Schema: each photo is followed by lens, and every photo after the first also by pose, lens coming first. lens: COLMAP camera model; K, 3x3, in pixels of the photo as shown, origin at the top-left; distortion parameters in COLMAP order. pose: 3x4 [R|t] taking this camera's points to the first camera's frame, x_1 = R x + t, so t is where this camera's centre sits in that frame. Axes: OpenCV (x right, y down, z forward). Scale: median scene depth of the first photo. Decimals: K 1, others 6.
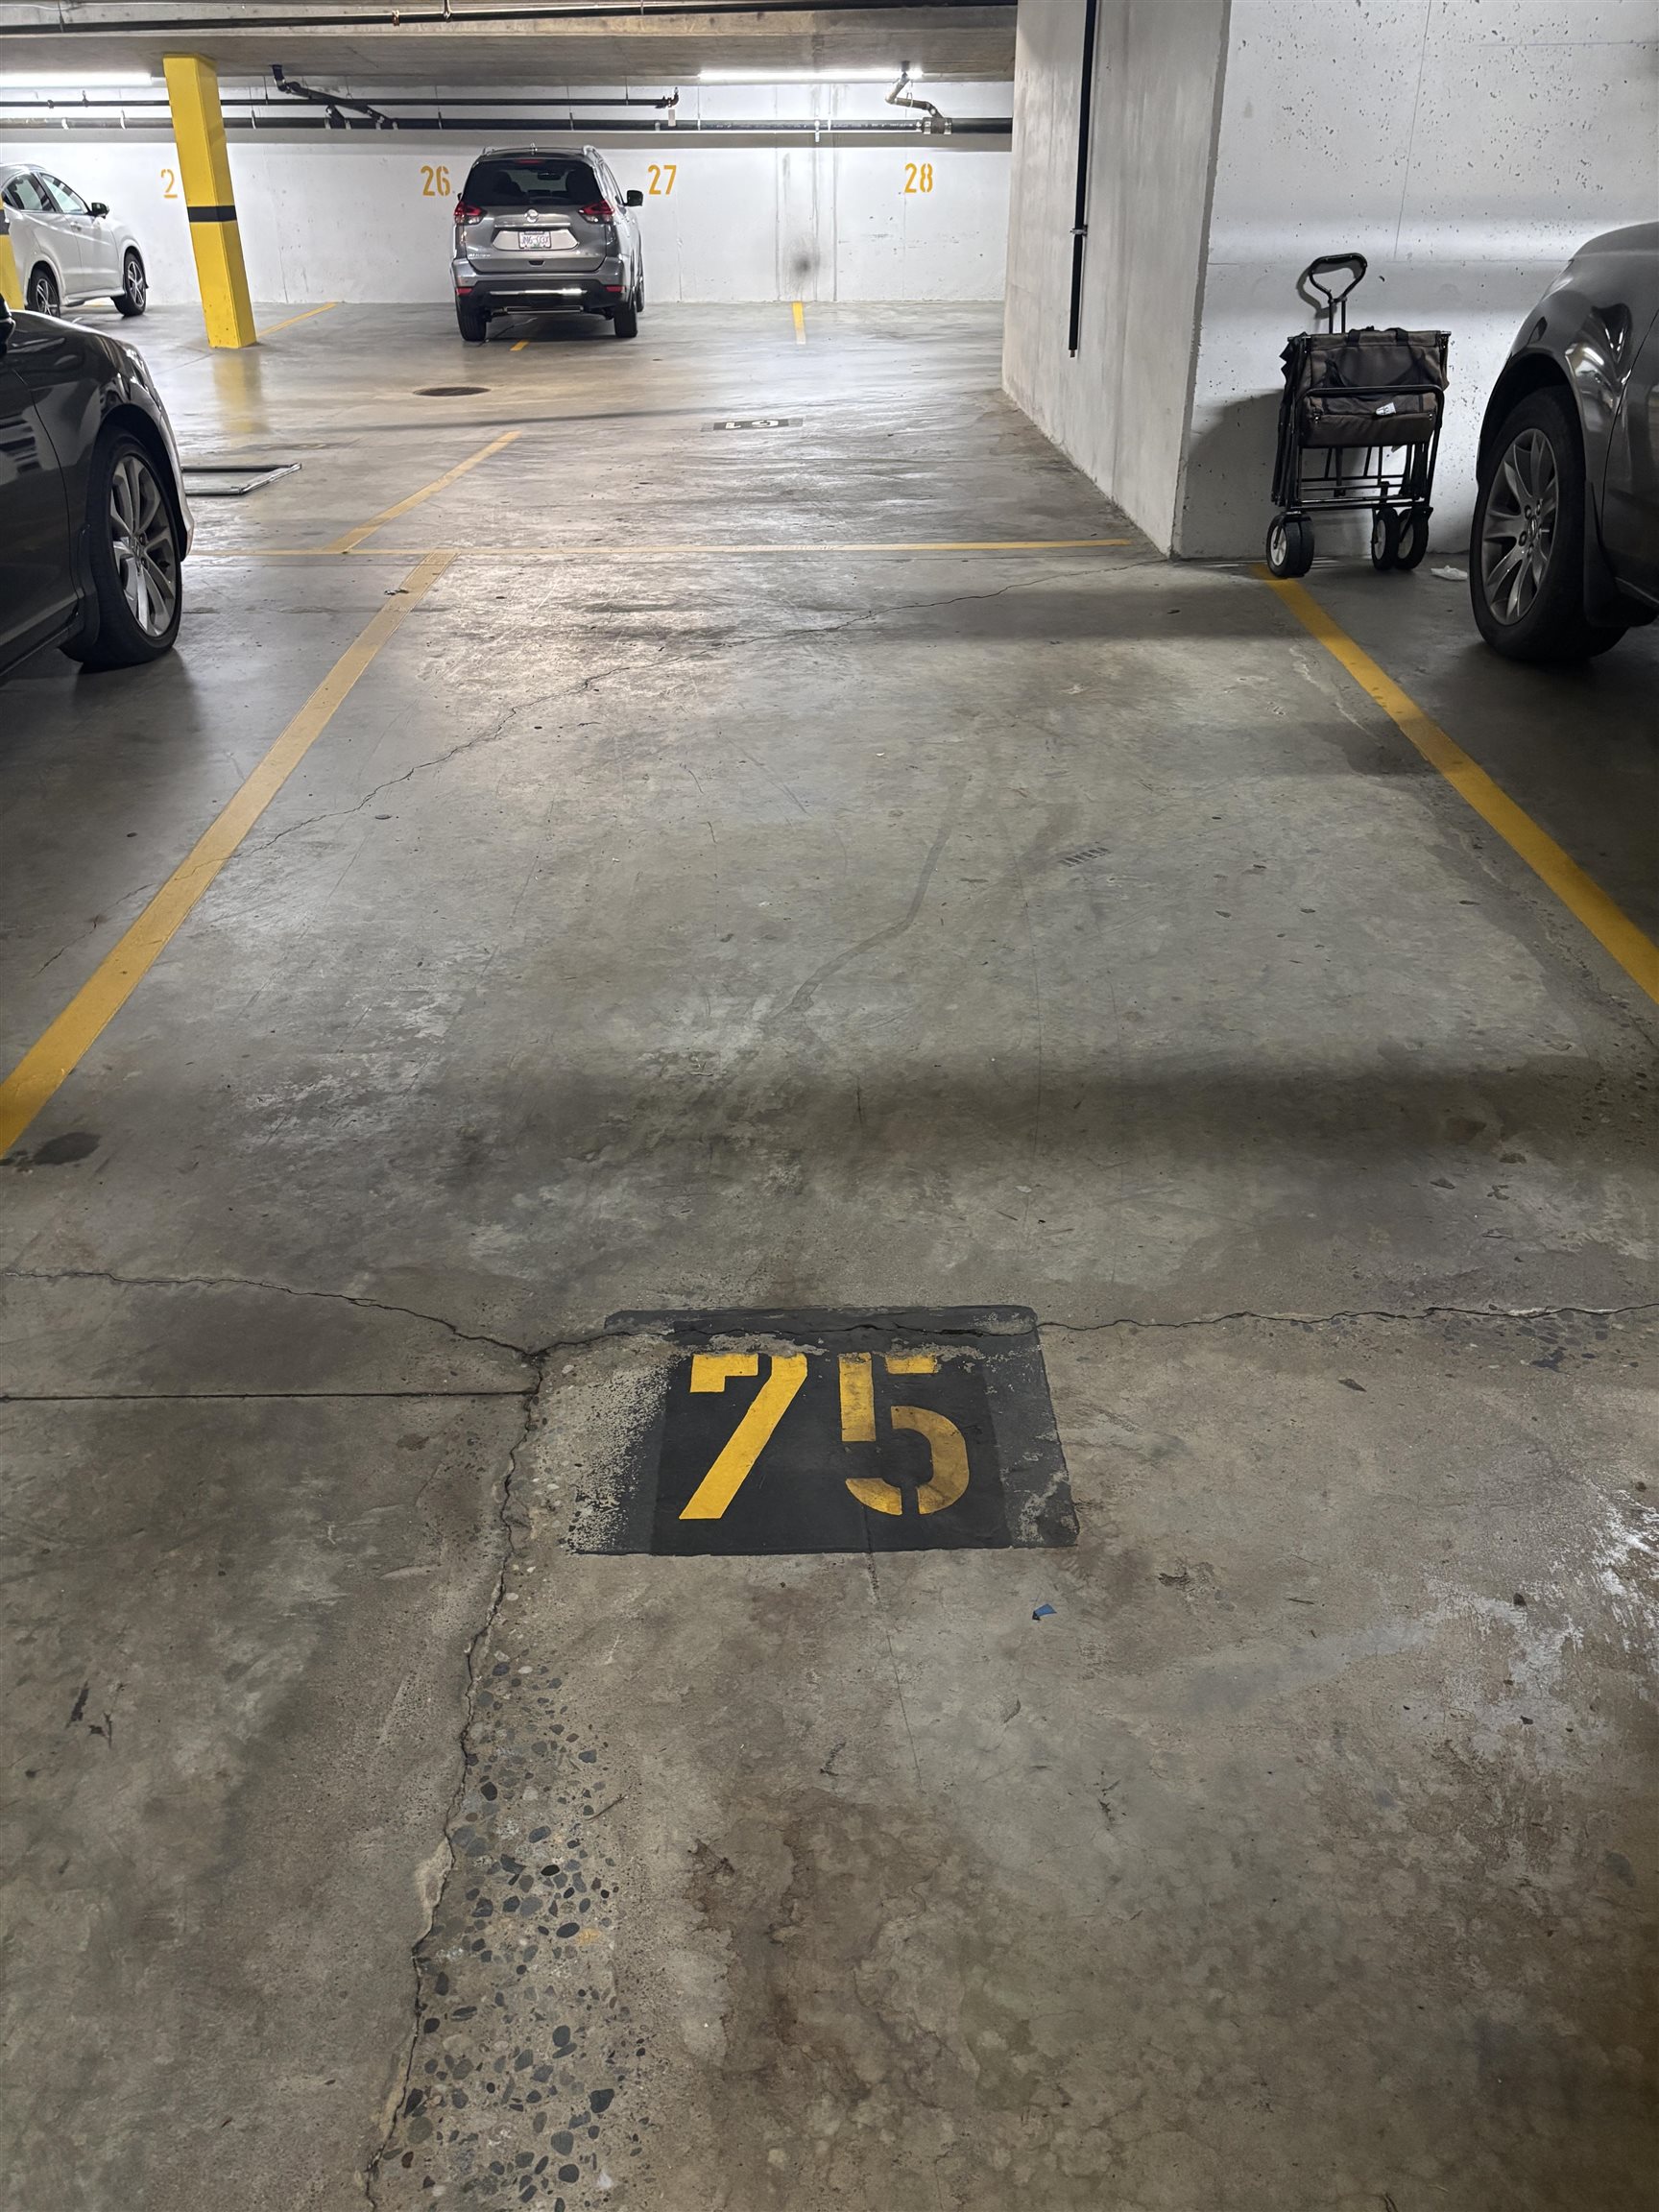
lens RADIAL K [[1685.8, 0, 839.4], [0, 1685.8, 1095.6], [0, 0, 1]] dist [0.077452, -0.093746]
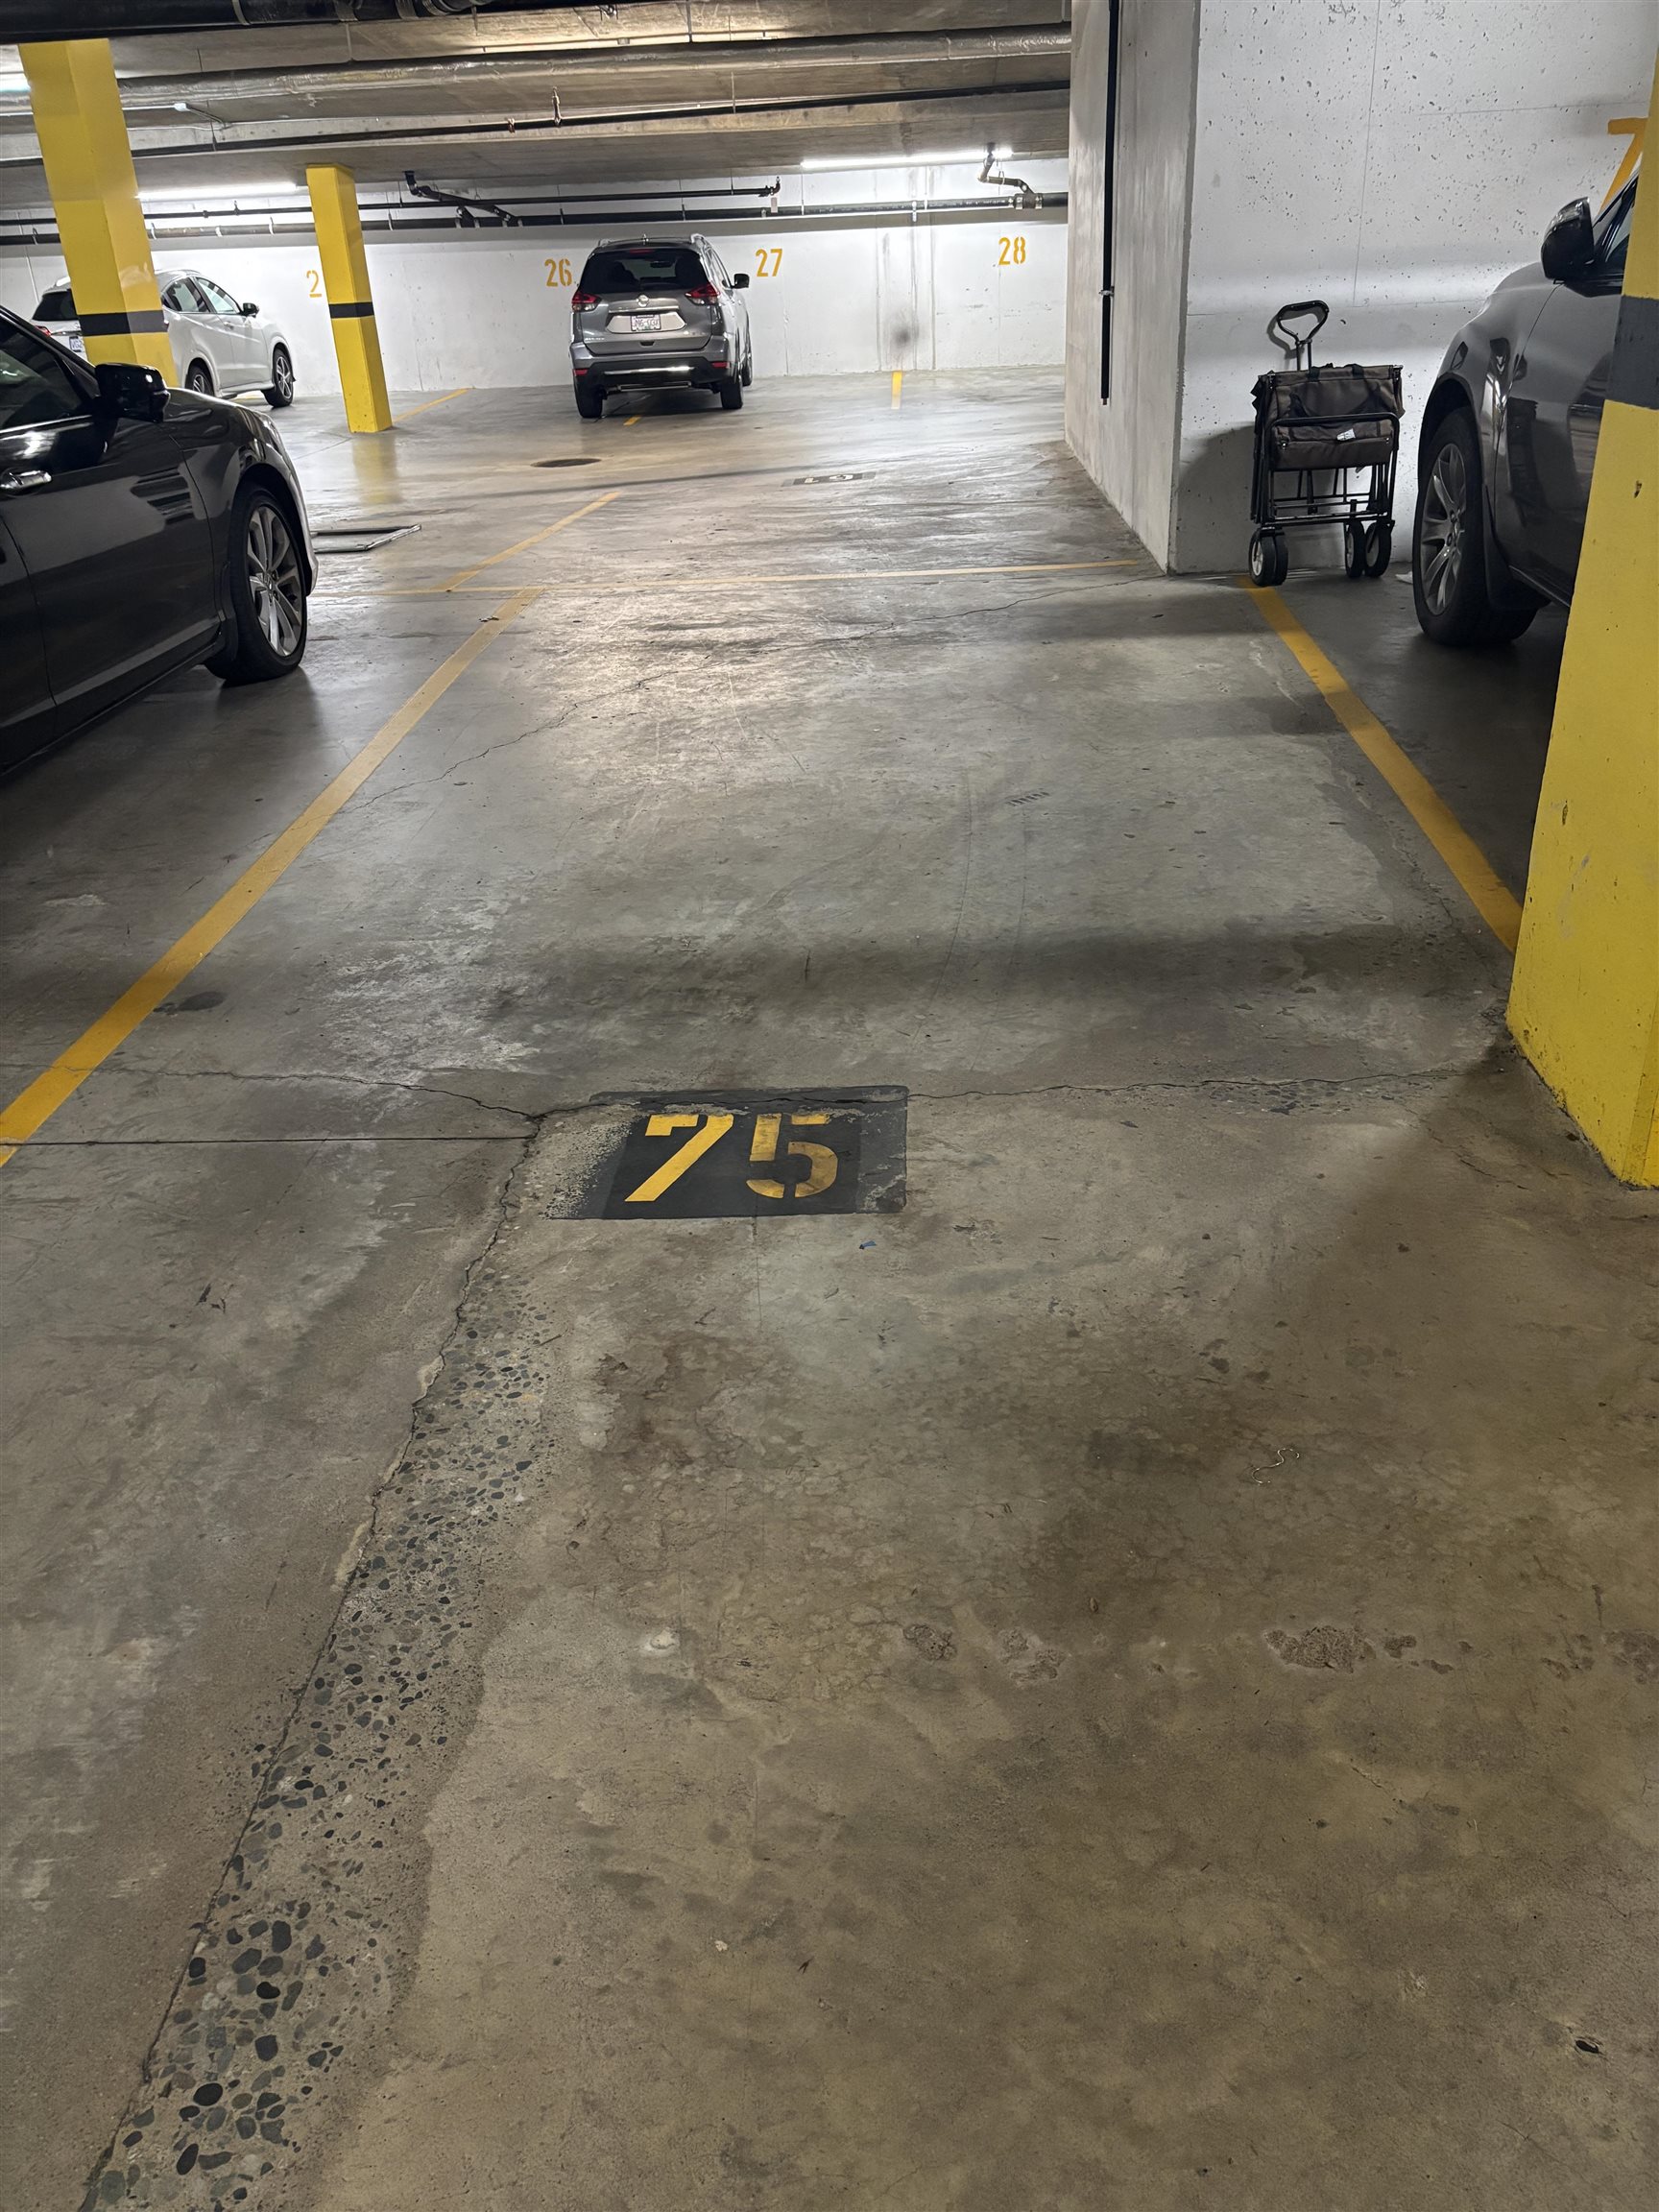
lens RADIAL K [[1717.9, 0, 876.4], [0, 1717.9, 1106.9], [0, 0, 1]] dist [0.082396, -0.094177]
pose [[0.997925, -0.009637, -0.063669, 0.101389], [0.007208, 0.999241, -0.038276, 0.111966], [0.063989, 0.037738, 0.997237, -0.202432]]
